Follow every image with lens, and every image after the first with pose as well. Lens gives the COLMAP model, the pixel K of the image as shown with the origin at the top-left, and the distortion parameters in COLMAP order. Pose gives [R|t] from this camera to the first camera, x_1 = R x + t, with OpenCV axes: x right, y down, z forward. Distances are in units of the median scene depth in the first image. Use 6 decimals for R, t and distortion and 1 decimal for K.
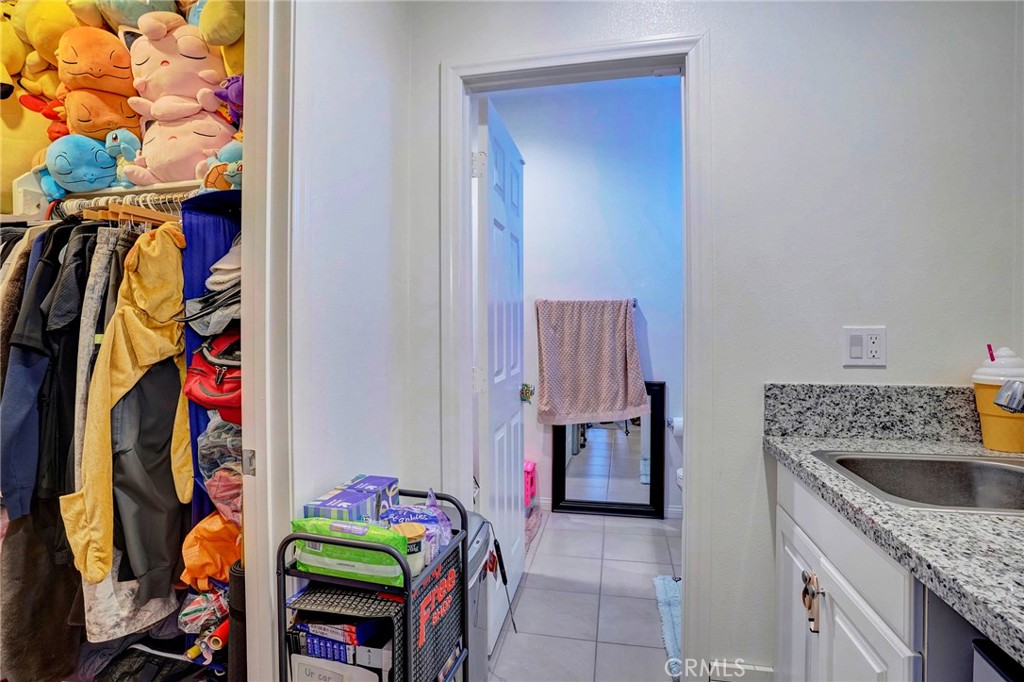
lens RADIAL K [[484.0, 0, 514.2], [0, 484.0, 323.2], [0, 0, 1]] dist [-0.027314, 0.000645]
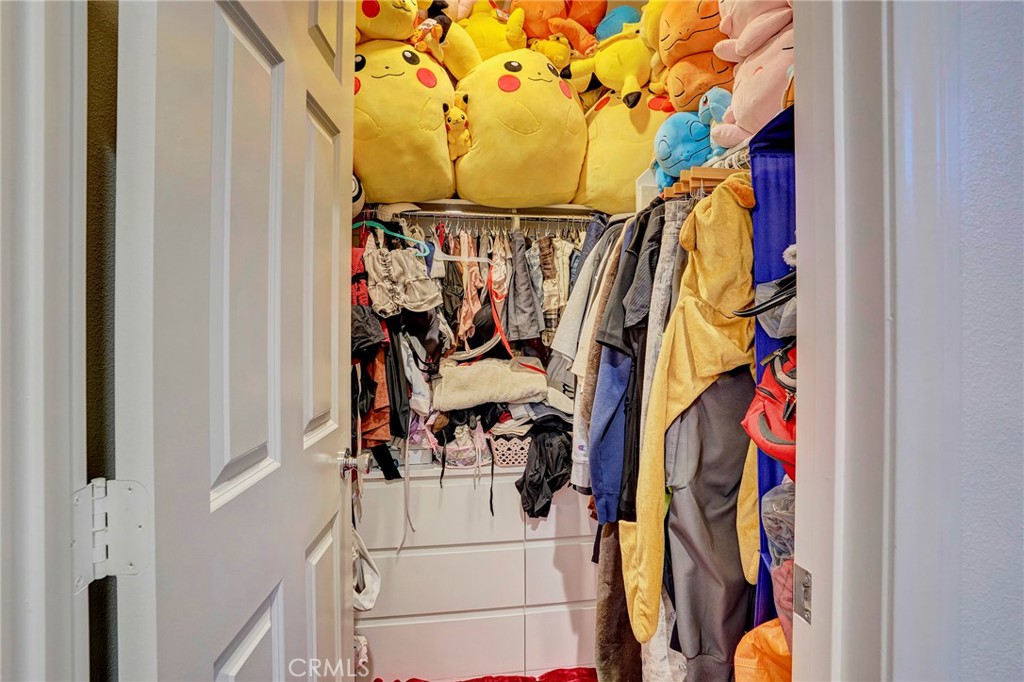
lens RADIAL K [[527.7, 0, 512.4], [0, 527.7, 323.5], [0, 0, 1]] dist [-0.050139, 0.000220]
pose [[0.369140, 0.002883, -0.929369, -0.133964], [0.002310, 0.999989, 0.004020, 0.003039], [0.929371, -0.003631, 0.369130, 0.420027]]
